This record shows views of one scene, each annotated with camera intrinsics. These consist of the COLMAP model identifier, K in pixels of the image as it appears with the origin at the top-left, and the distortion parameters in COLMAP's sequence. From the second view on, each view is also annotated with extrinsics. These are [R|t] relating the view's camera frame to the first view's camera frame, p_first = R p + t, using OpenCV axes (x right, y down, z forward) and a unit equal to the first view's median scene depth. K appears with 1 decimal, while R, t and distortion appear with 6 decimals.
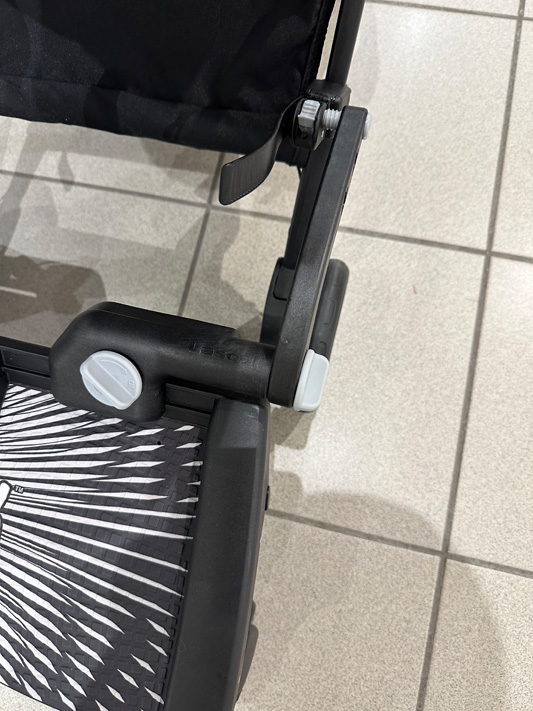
lens RADIAL K [[499.3, 0, 263.4], [0, 499.3, 364.8], [0, 0, 1]] dist [-0.000072, -0.006217]
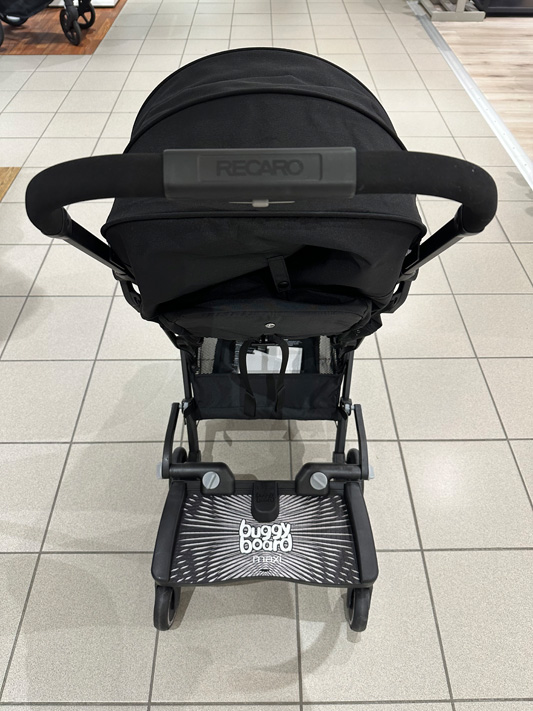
lens RADIAL K [[487.9, 0, 266.5], [0, 487.9, 355.5], [0, 0, 1]] dist [-0.004061, -0.004803]
pose [[0.969135, -0.112755, 0.219233, -0.843526], [0.205788, 0.859677, -0.467554, 0.514622], [-0.135750, 0.498239, 0.856347, -1.533904]]
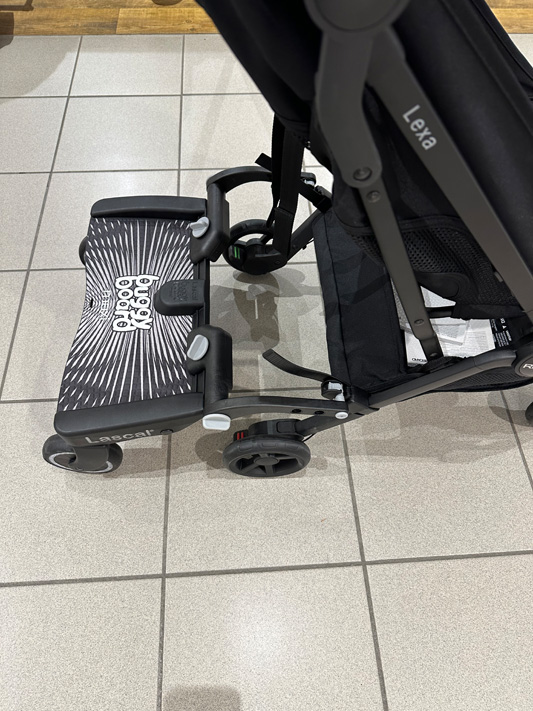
lens RADIAL K [[499.3, 0, 263.4], [0, 499.3, 364.8], [0, 0, 1]] dist [-0.000072, -0.006217]
pose [[0.275472, 0.866889, -0.415474, 0.518321], [-0.946743, 0.319602, 0.039132, -0.204918], [0.166709, 0.382567, 0.908763, -0.668462]]
